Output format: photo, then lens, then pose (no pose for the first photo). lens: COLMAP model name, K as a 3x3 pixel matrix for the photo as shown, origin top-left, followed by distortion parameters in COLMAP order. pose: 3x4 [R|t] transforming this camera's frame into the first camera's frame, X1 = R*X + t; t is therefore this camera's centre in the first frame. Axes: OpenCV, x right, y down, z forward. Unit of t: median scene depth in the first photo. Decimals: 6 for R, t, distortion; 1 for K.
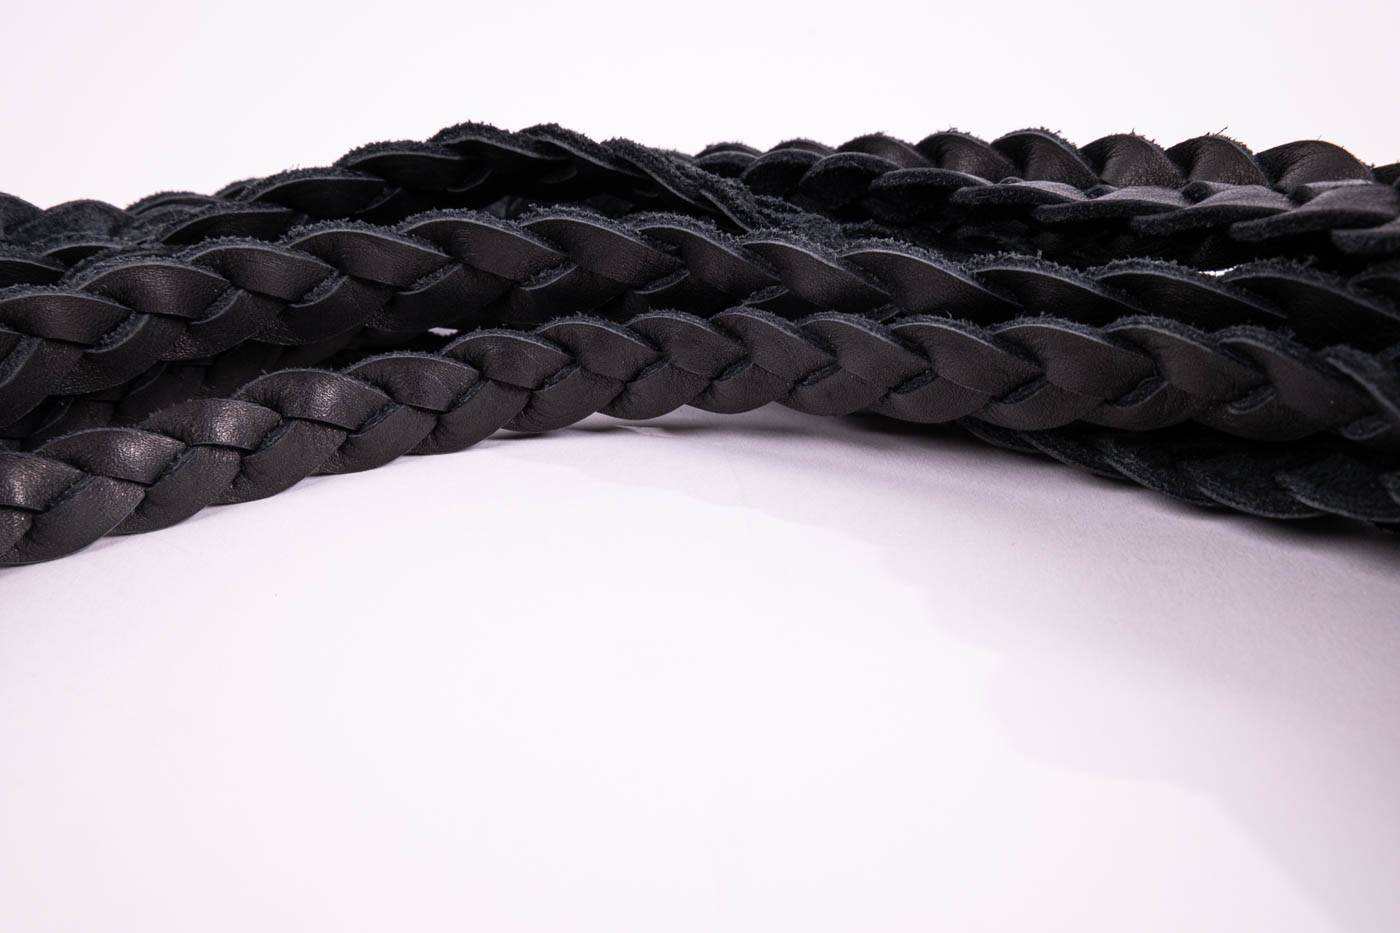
lens RADIAL K [[1439.2, 0, 700.0], [0, 1439.2, 466.5], [0, 0, 1]] dist [0.032127, 0.242537]
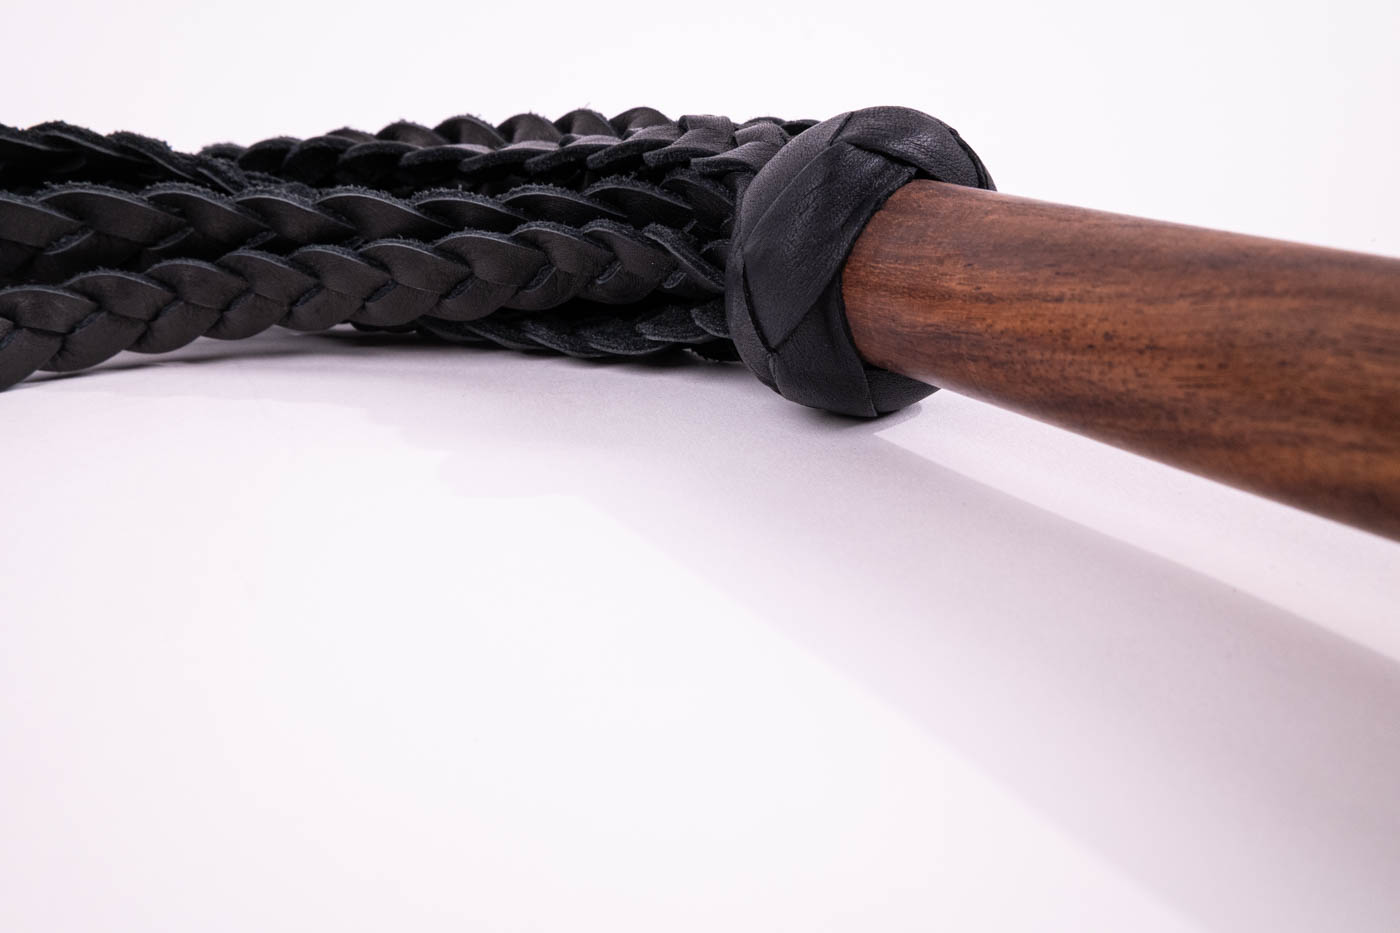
lens RADIAL K [[1455.0, 0, 700.0], [0, 1455.0, 466.5], [0, 0, 1]] dist [0.040381, 0.101668]
pose [[0.950570, -0.100071, 0.293942, 0.016252], [0.119198, 0.991717, -0.047846, 0.192363], [-0.286719, 0.080519, 0.954625, -0.336882]]
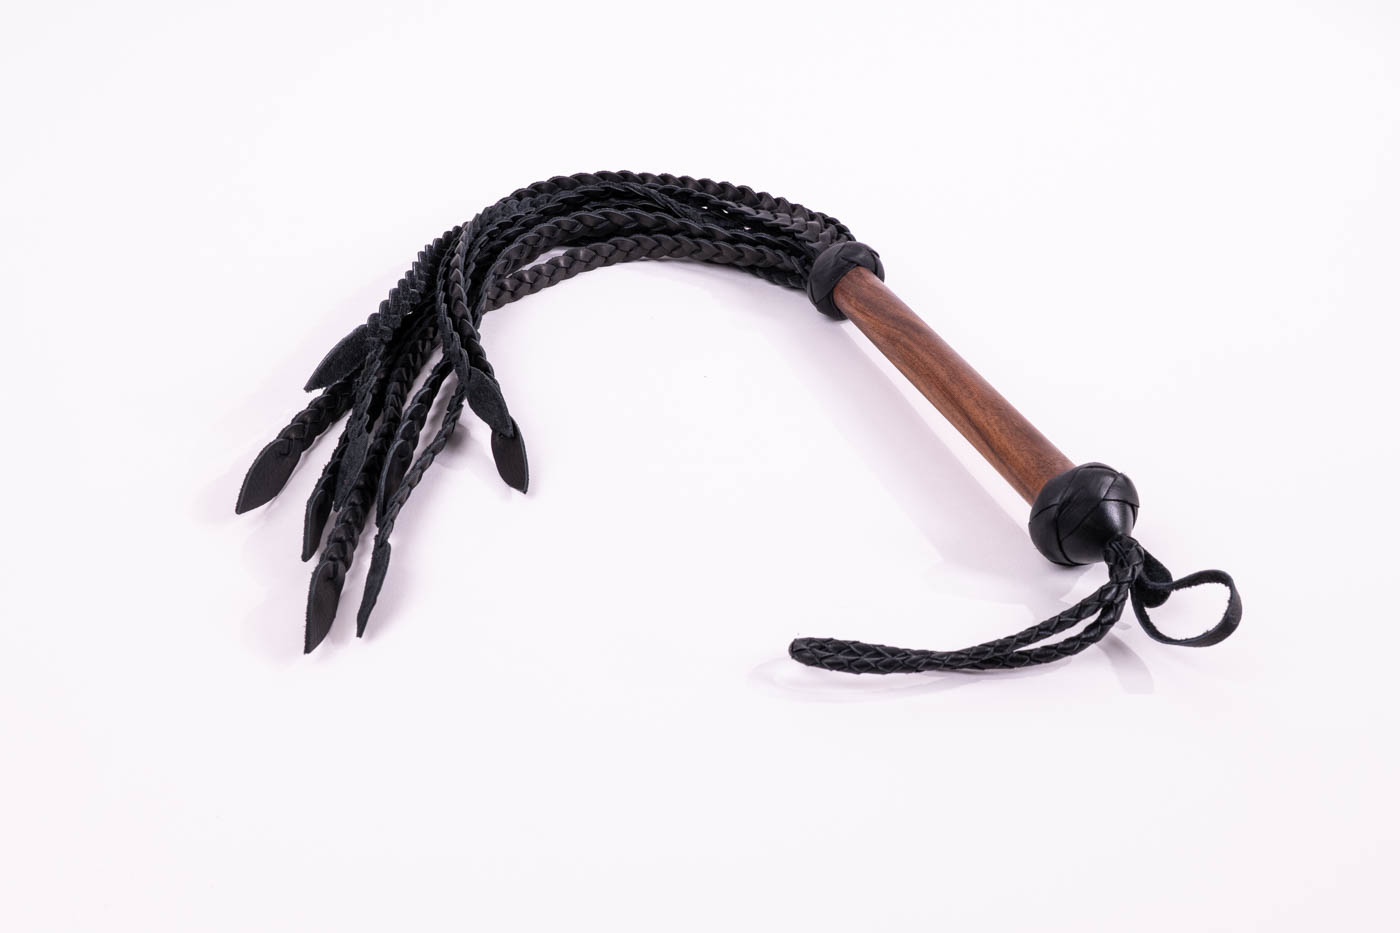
lens RADIAL K [[1439.2, 0, 700.0], [0, 1439.2, 466.5], [0, 0, 1]] dist [0.032127, 0.242537]
pose [[0.989230, -0.018831, 0.145155, -0.578915], [-0.012754, 0.976829, 0.213642, -0.371966], [-0.145814, -0.213193, 0.966068, -3.524891]]
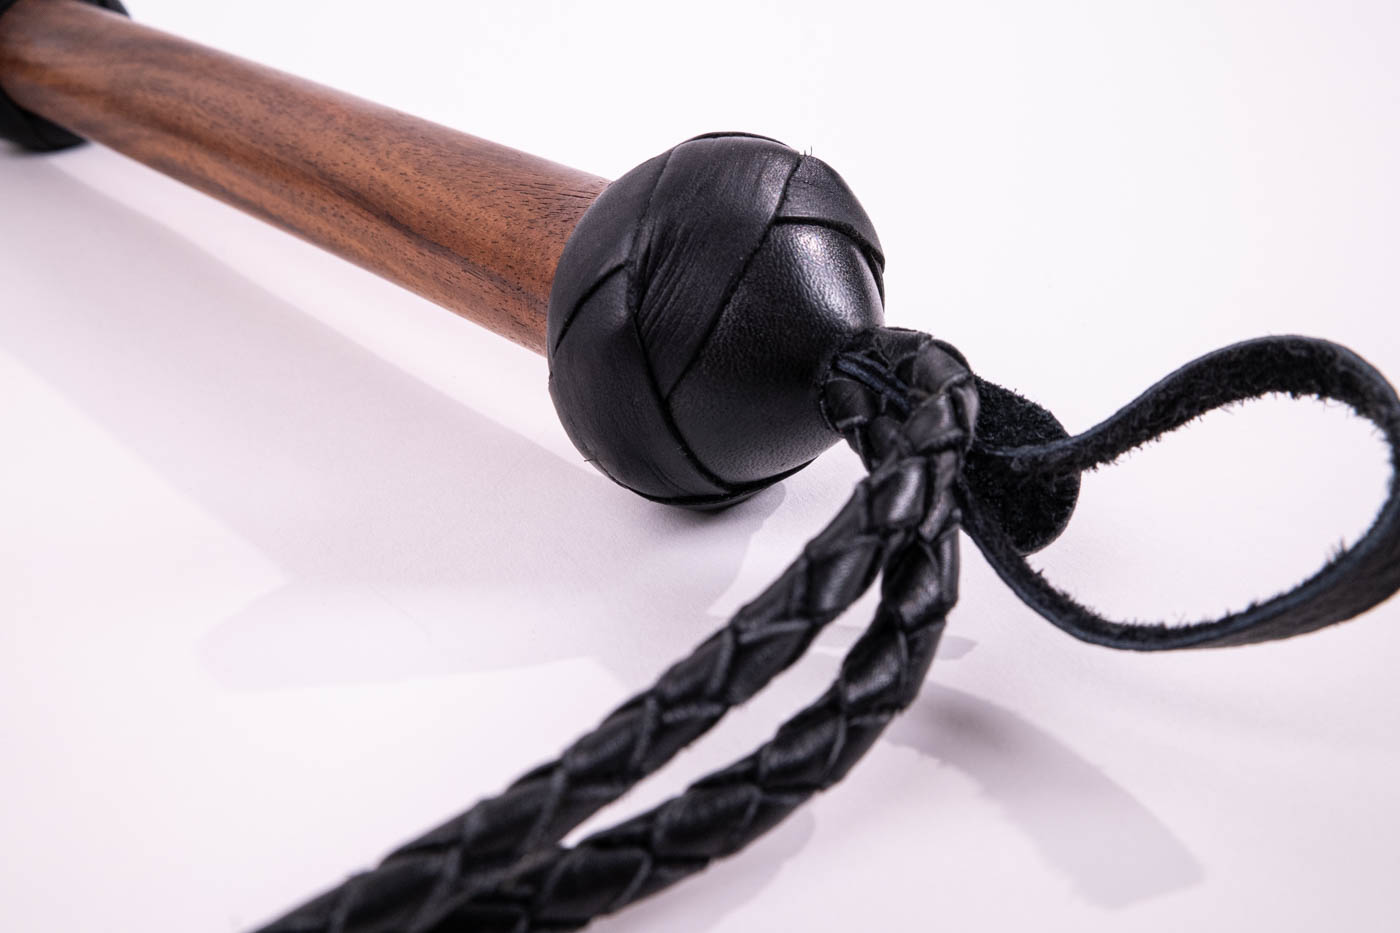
lens RADIAL K [[1455.0, 0, 700.0], [0, 1455.0, 466.5], [0, 0, 1]] dist [0.040381, 0.101668]
pose [[0.887360, -0.181433, 0.423881, 0.335469], [0.157650, 0.983307, 0.090855, 0.454701], [-0.433289, -0.013796, 0.901149, -1.323591]]
